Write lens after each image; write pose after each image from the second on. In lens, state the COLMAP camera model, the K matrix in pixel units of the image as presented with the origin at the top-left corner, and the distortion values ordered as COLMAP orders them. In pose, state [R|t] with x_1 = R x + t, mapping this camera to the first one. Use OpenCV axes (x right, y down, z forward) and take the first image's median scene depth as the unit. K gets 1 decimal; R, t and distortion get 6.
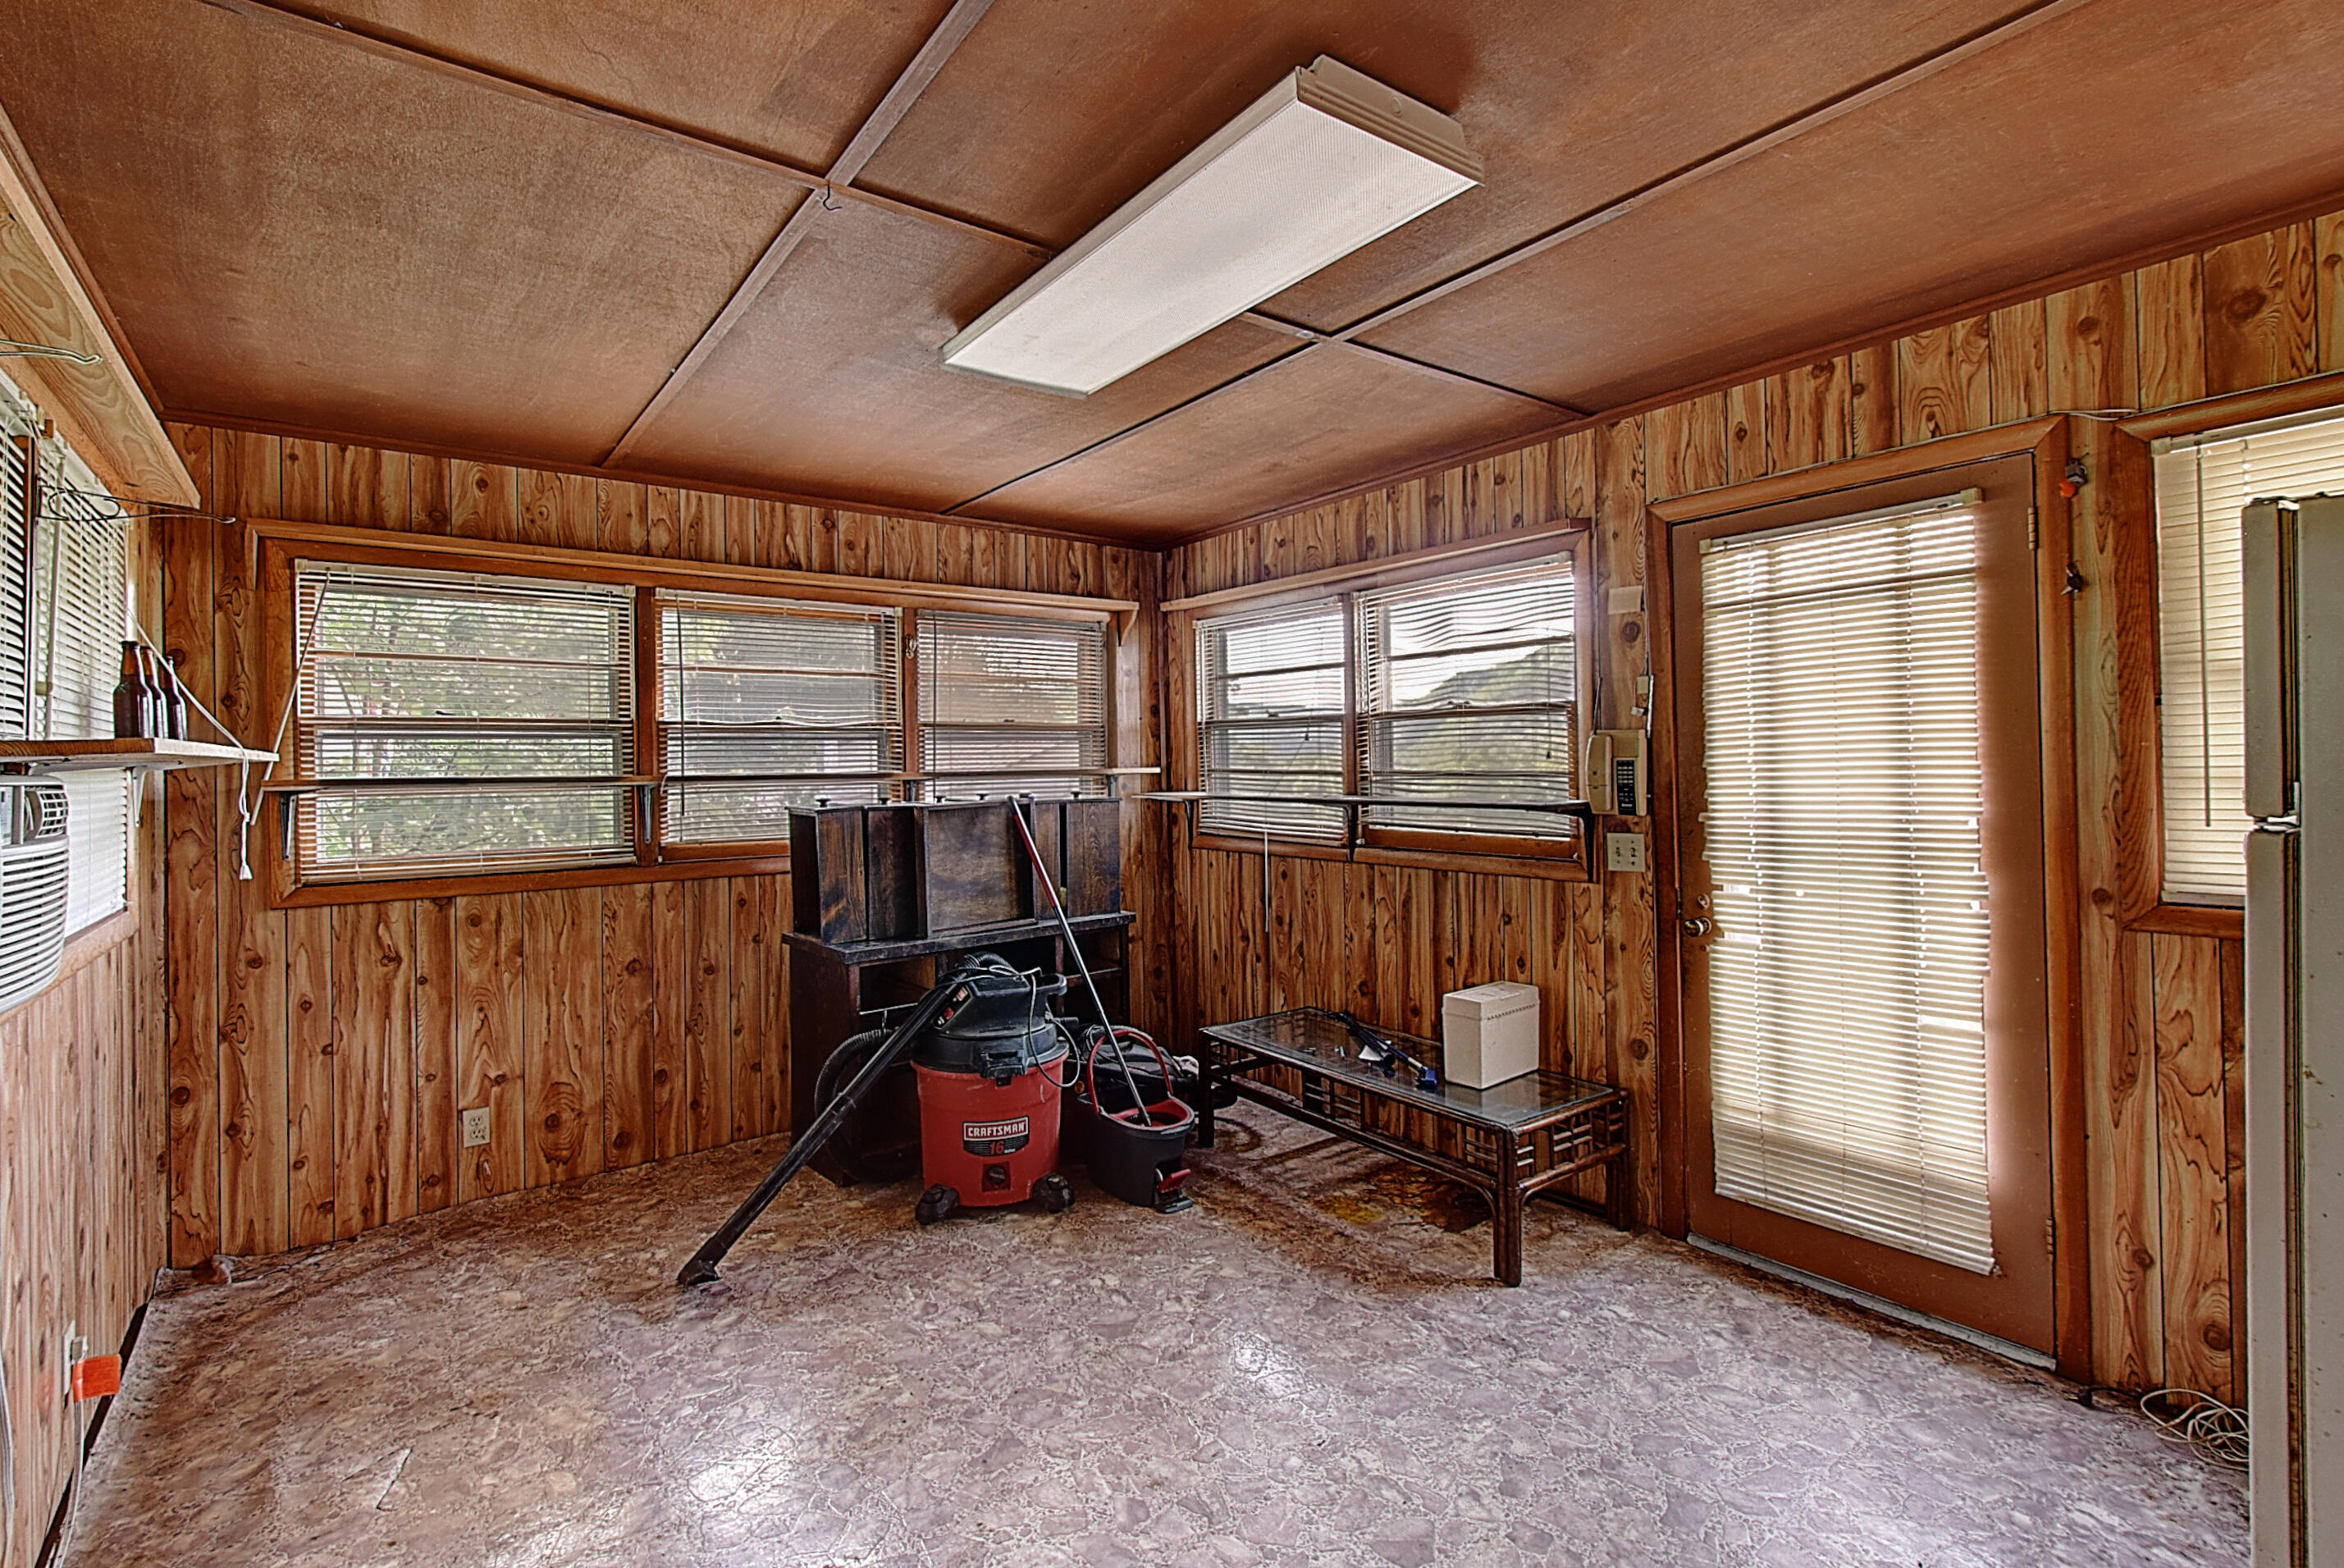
lens RADIAL K [[1035.5, 0, 1155.8], [0, 1035.5, 765.7], [0, 0, 1]] dist [-0.000745, -0.000174]
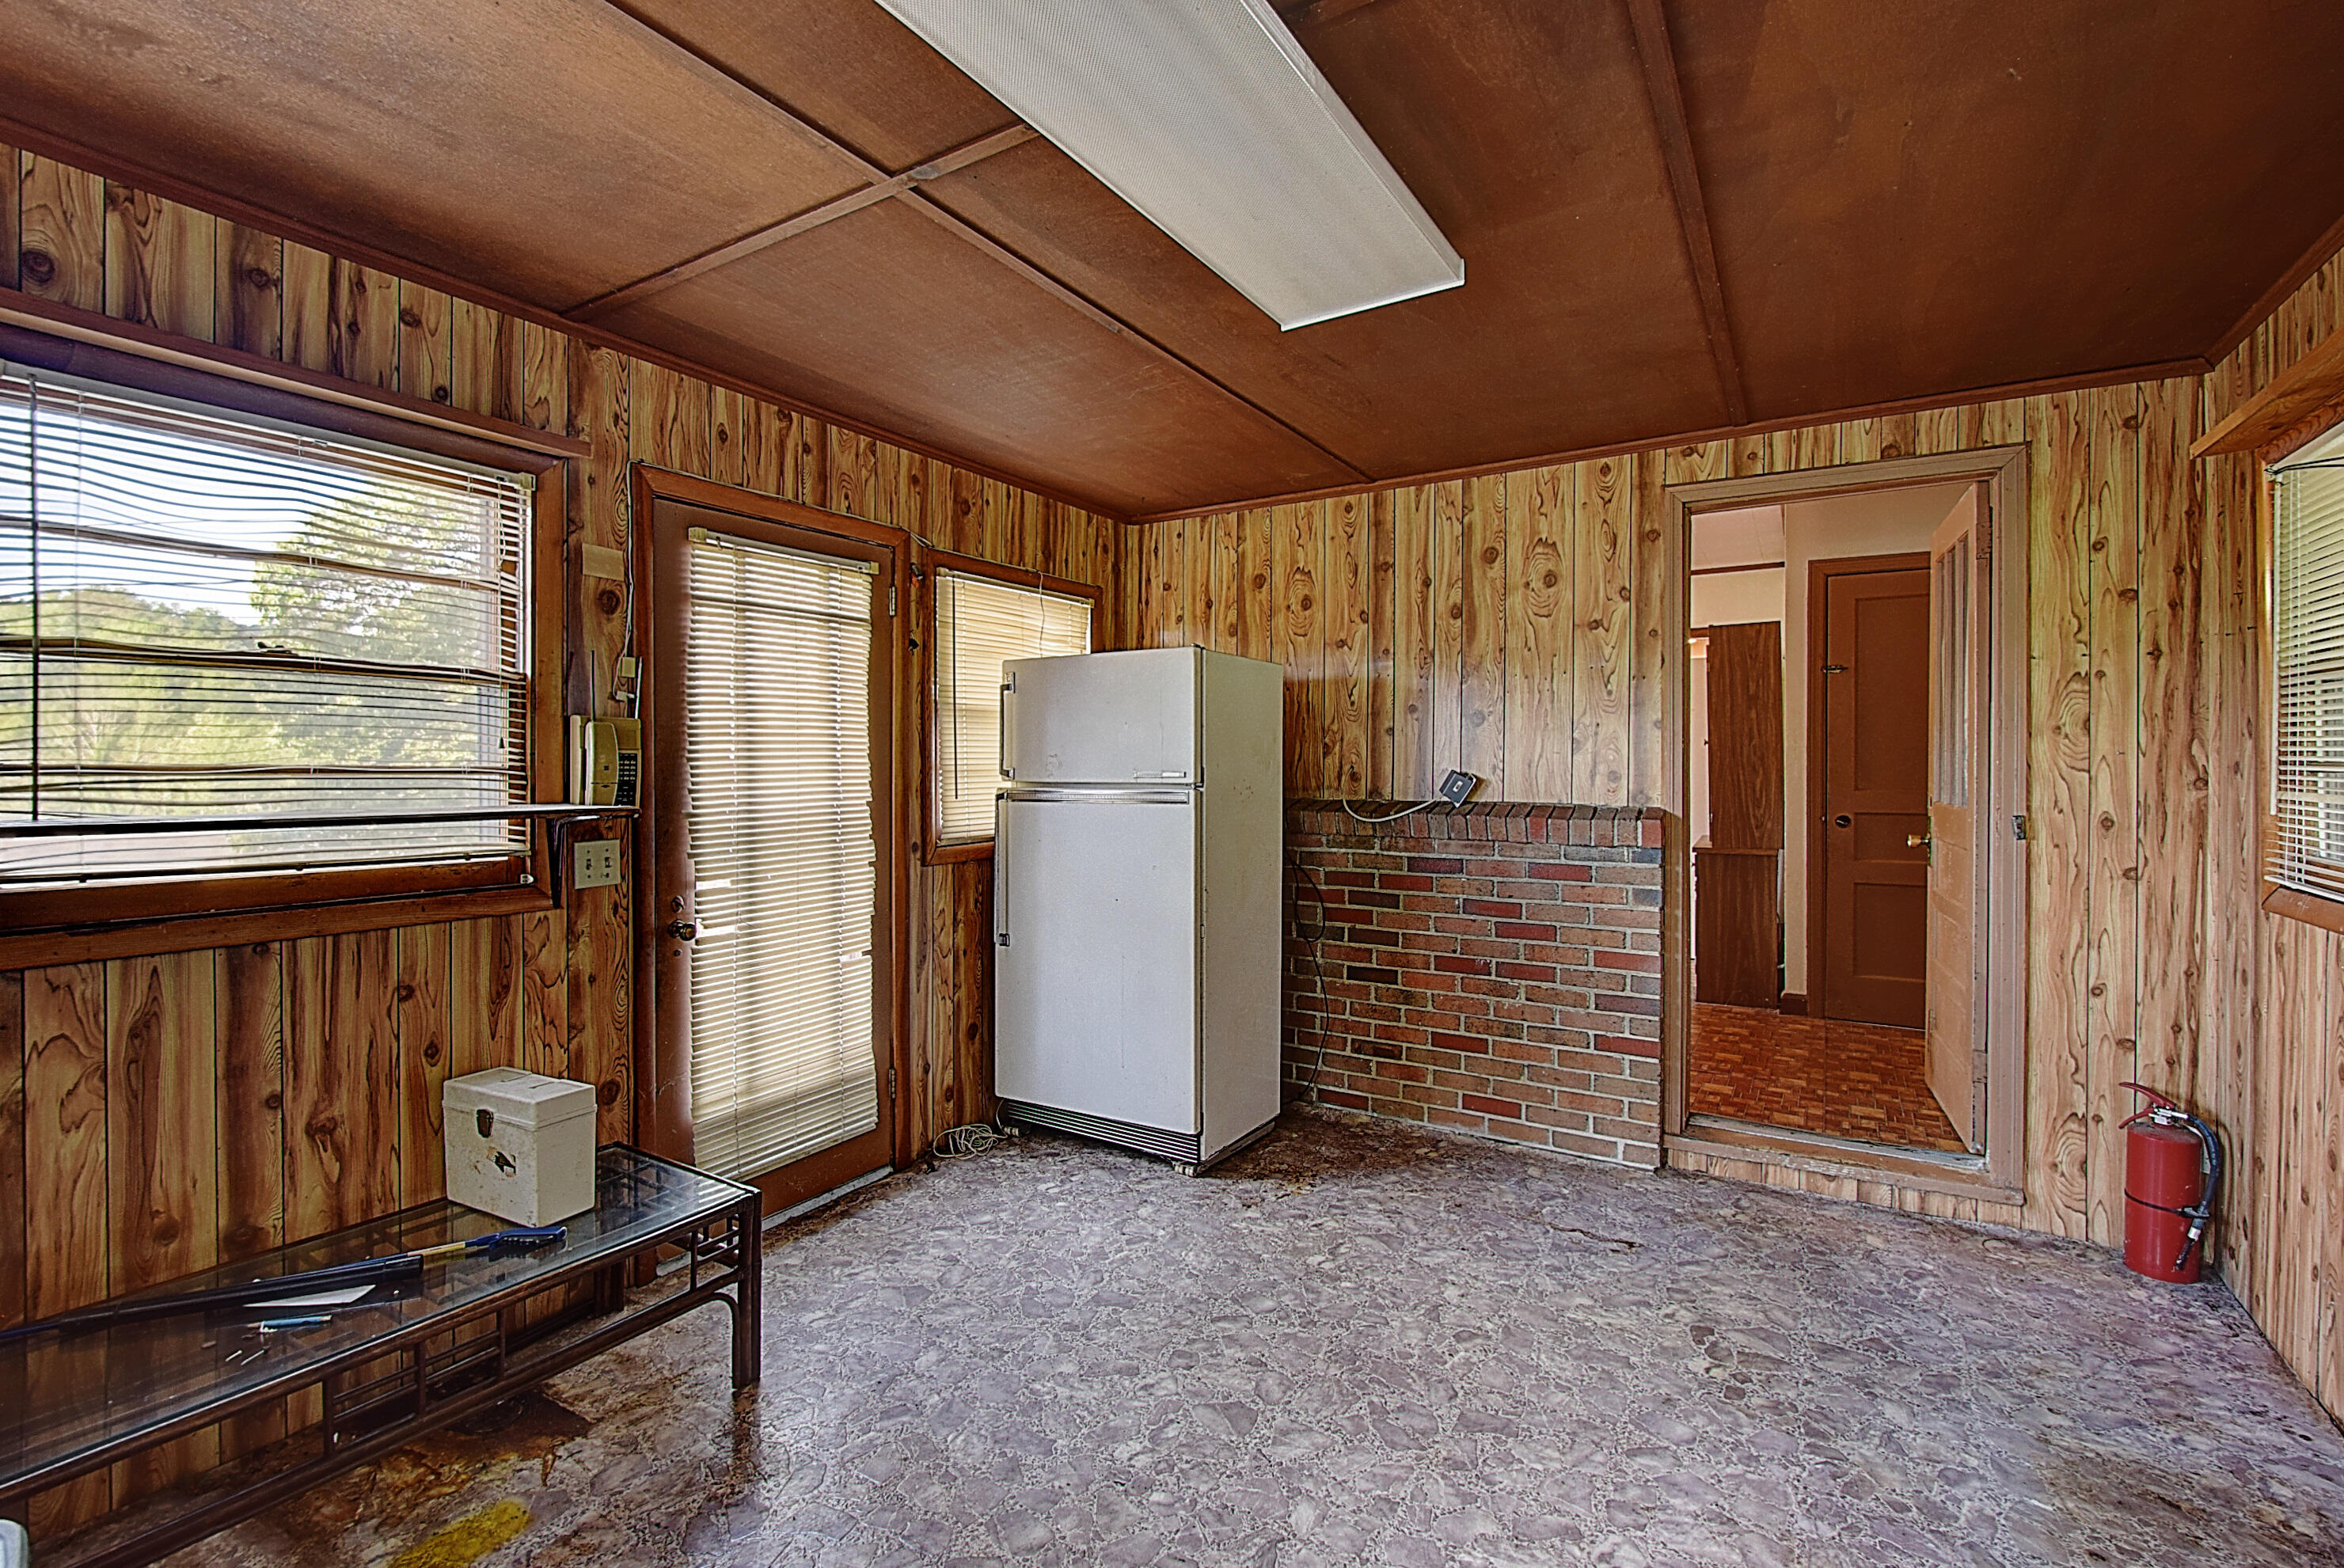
lens RADIAL K [[1035.4, 0, 1155.7], [0, 1035.4, 771.1], [0, 0, 1]] dist [-0.000745, -0.000174]
pose [[-0.350824, 0.003768, 0.936434, -0.547741], [0.002220, 0.999992, -0.003192, 0.014245], [-0.936439, 0.000959, -0.350830, 0.978453]]
